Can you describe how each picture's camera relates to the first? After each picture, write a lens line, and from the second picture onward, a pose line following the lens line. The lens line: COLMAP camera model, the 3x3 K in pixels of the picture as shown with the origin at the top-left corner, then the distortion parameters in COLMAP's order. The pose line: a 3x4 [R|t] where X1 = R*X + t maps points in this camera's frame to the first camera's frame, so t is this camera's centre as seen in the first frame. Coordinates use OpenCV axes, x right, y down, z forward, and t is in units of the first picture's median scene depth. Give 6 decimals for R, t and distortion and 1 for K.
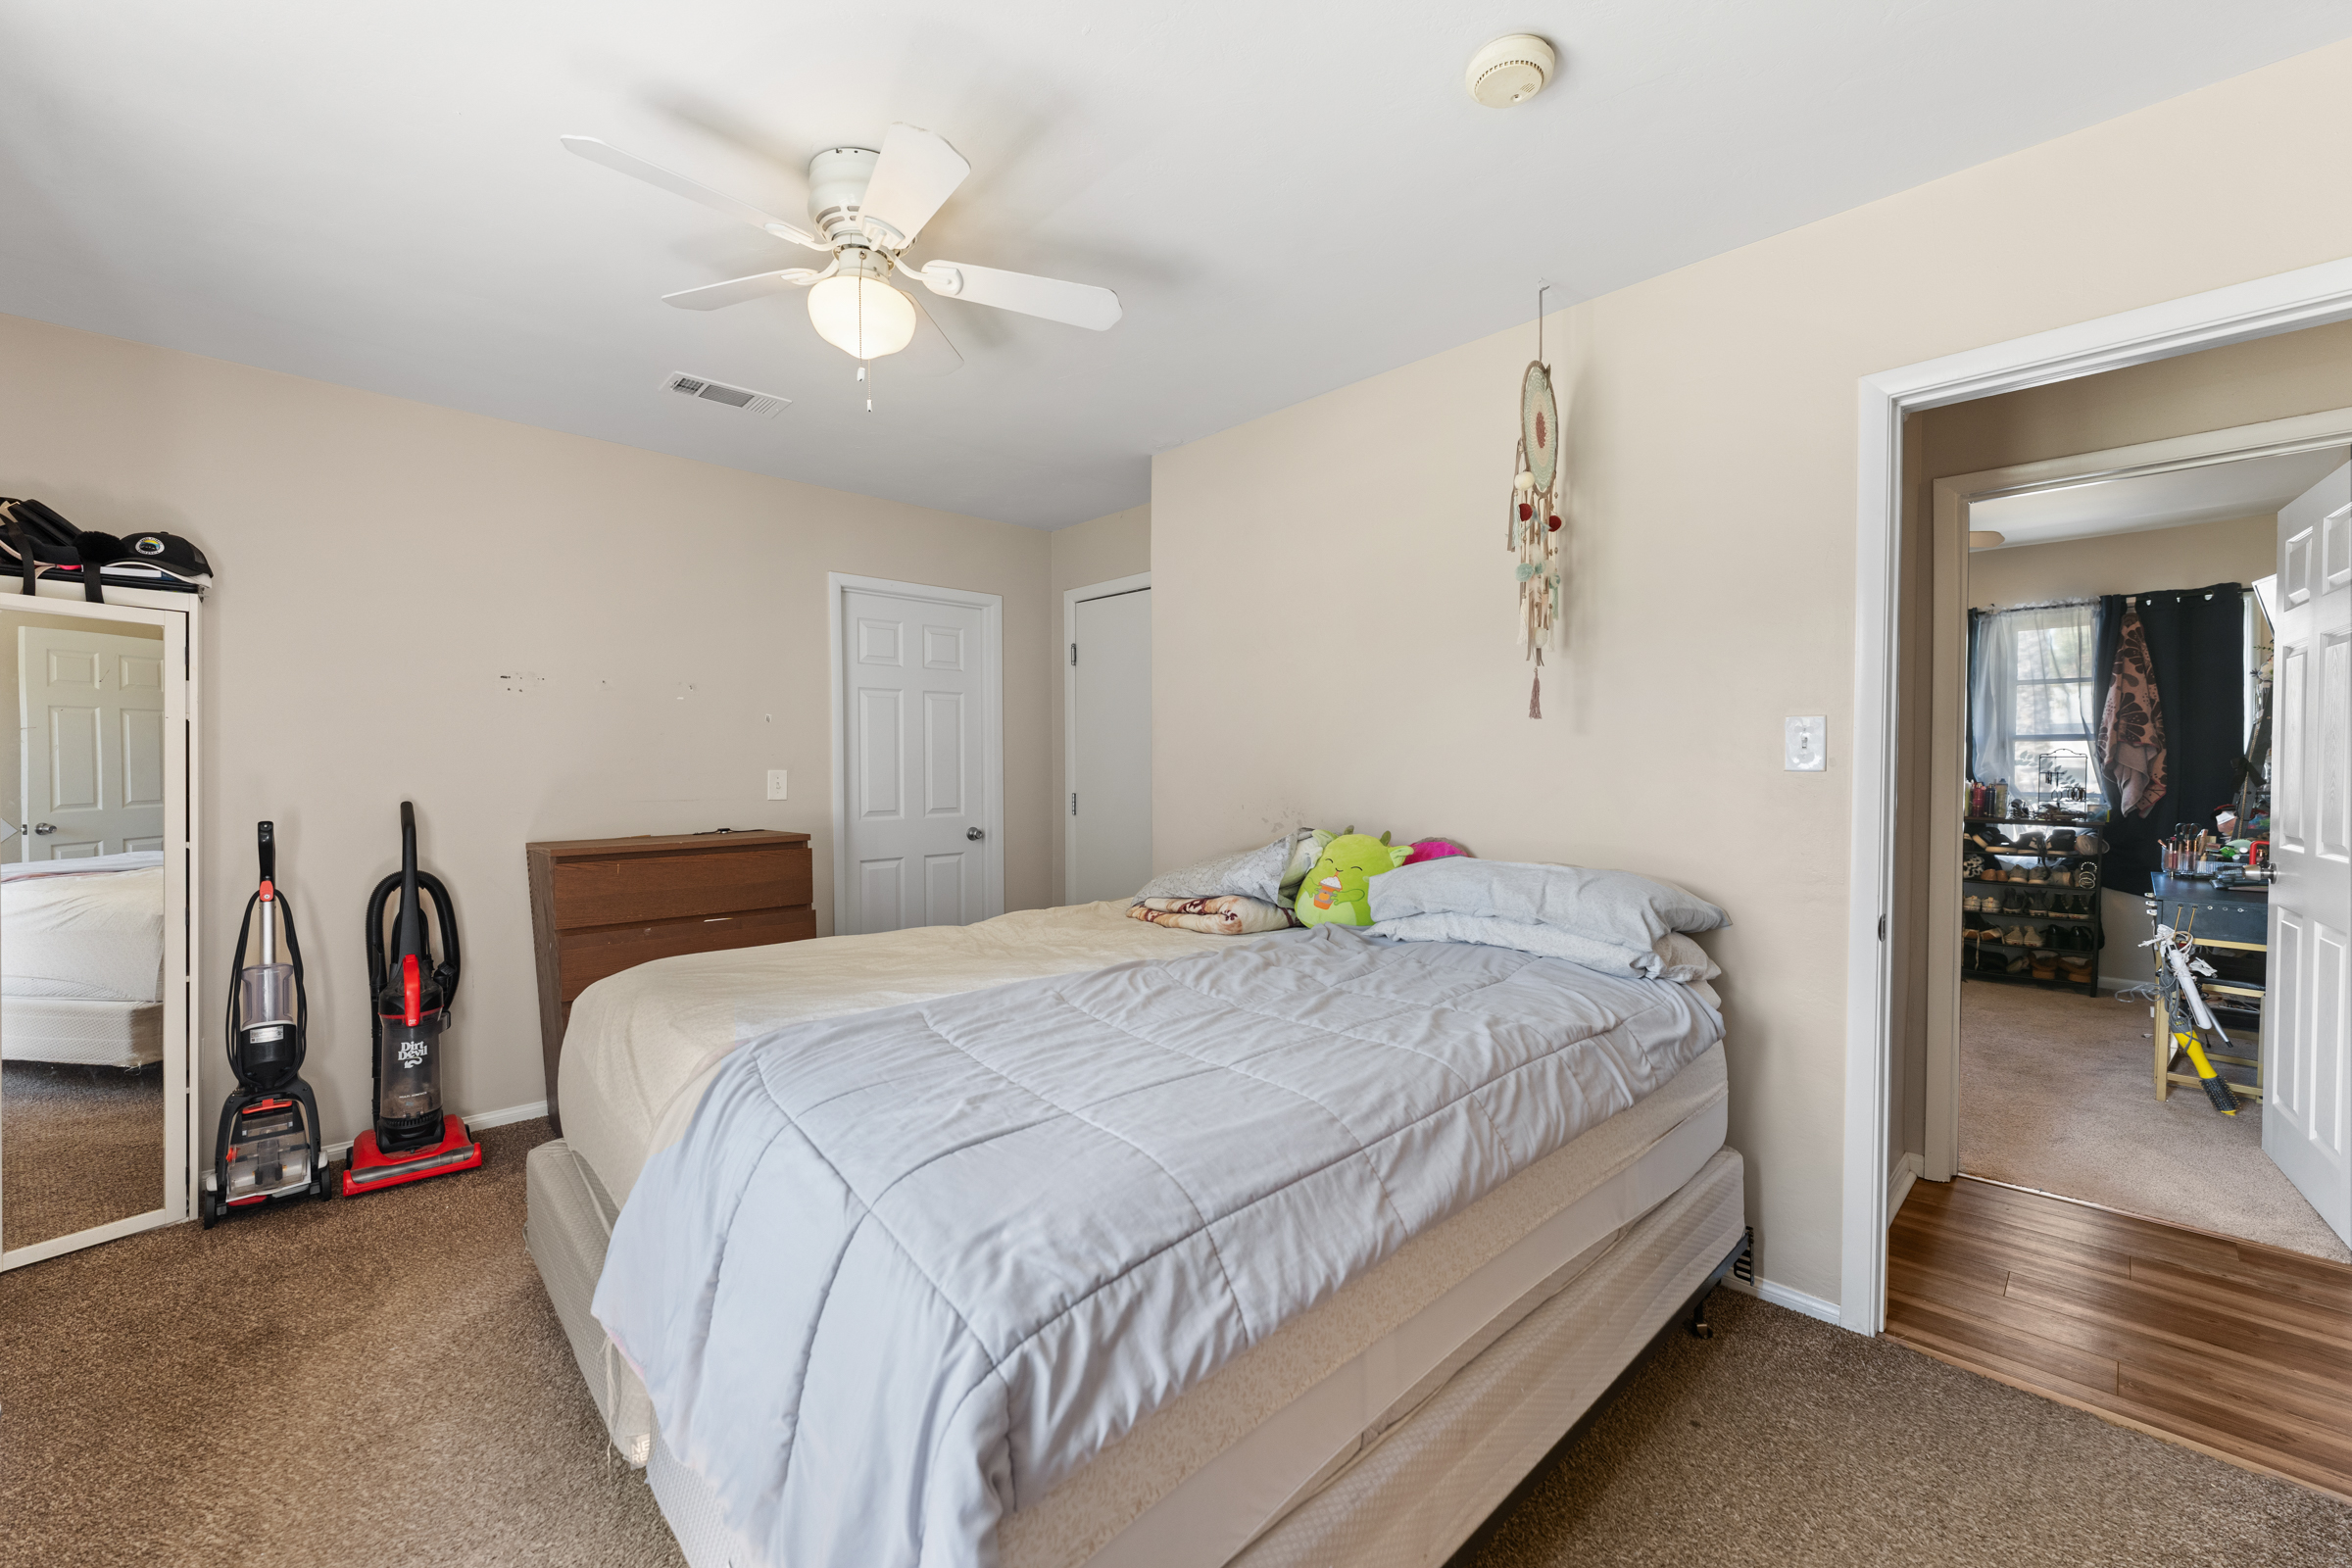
lens RADIAL K [[931.9, 0, 1174.7], [0, 931.9, 785.4], [0, 0, 1]] dist [-0.000952, -0.000518]
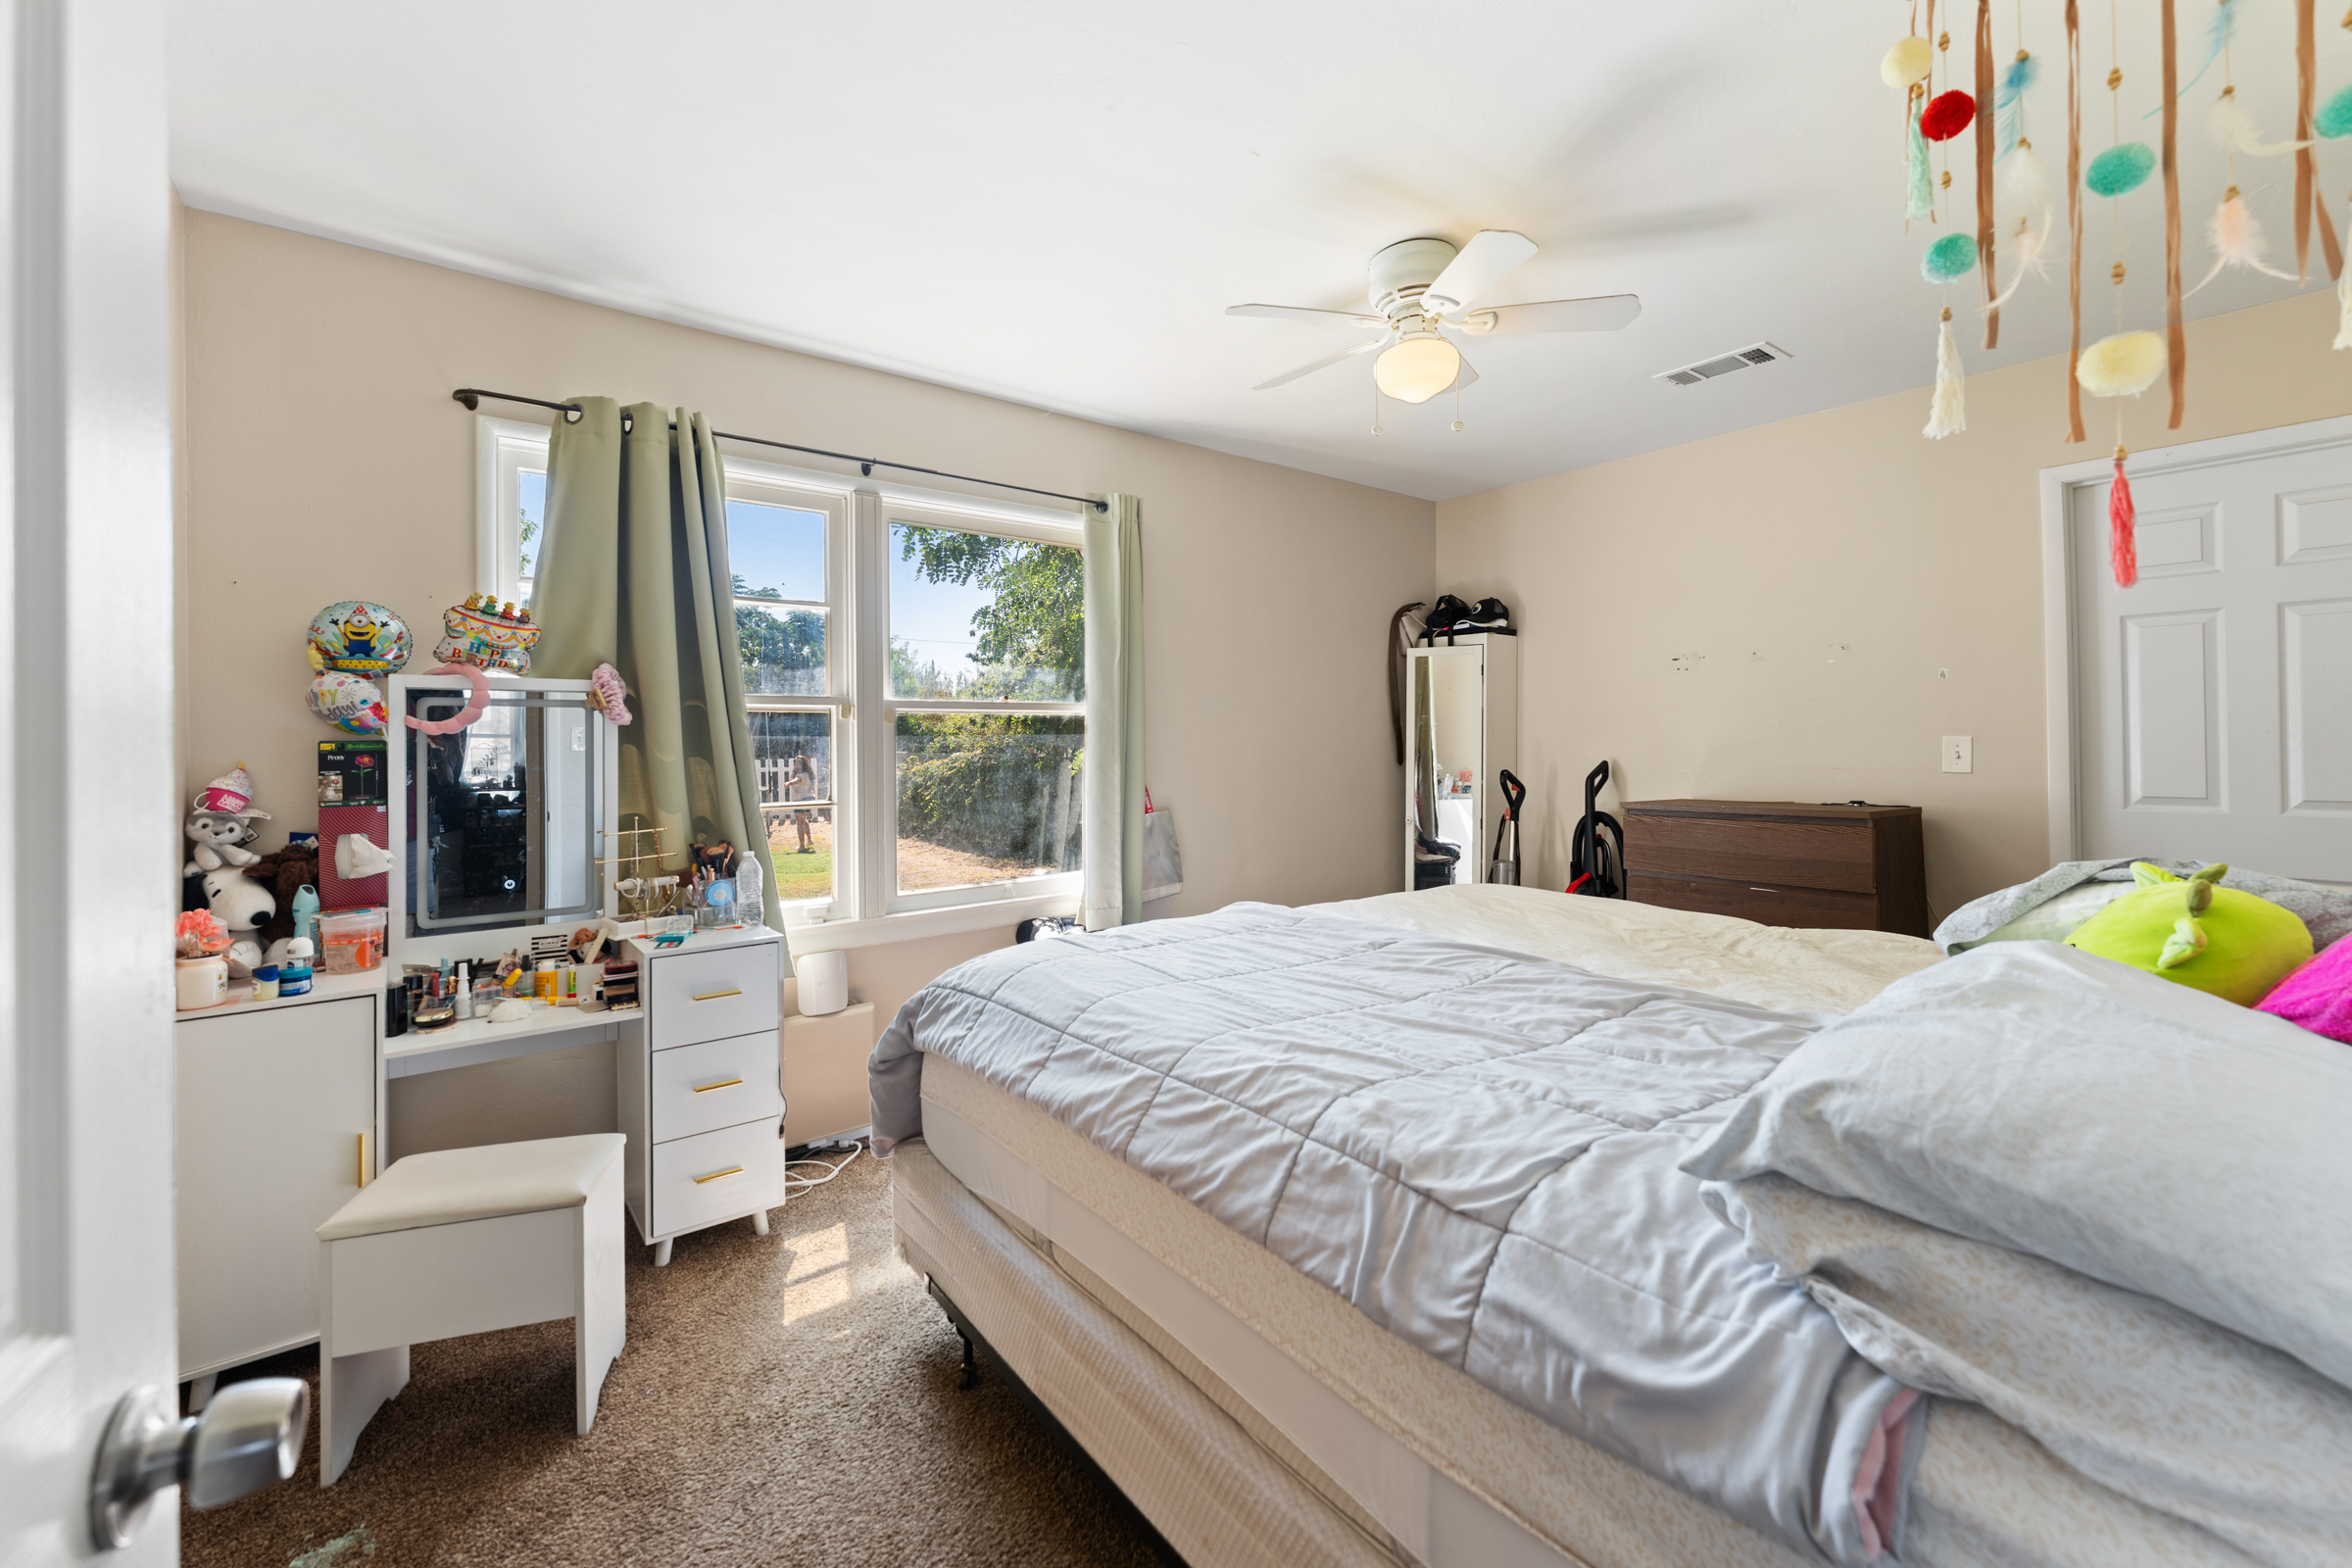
lens RADIAL K [[960.3, 0, 1181.4], [0, 960.3, 739.1], [0, 0, 1]] dist [0.003257, -0.000277]
pose [[-0.097243, 0.000805, -0.995260, 0.382775], [-0.013013, 0.999913, 0.002080, -0.005308], [0.995176, 0.013153, -0.097224, 0.326471]]
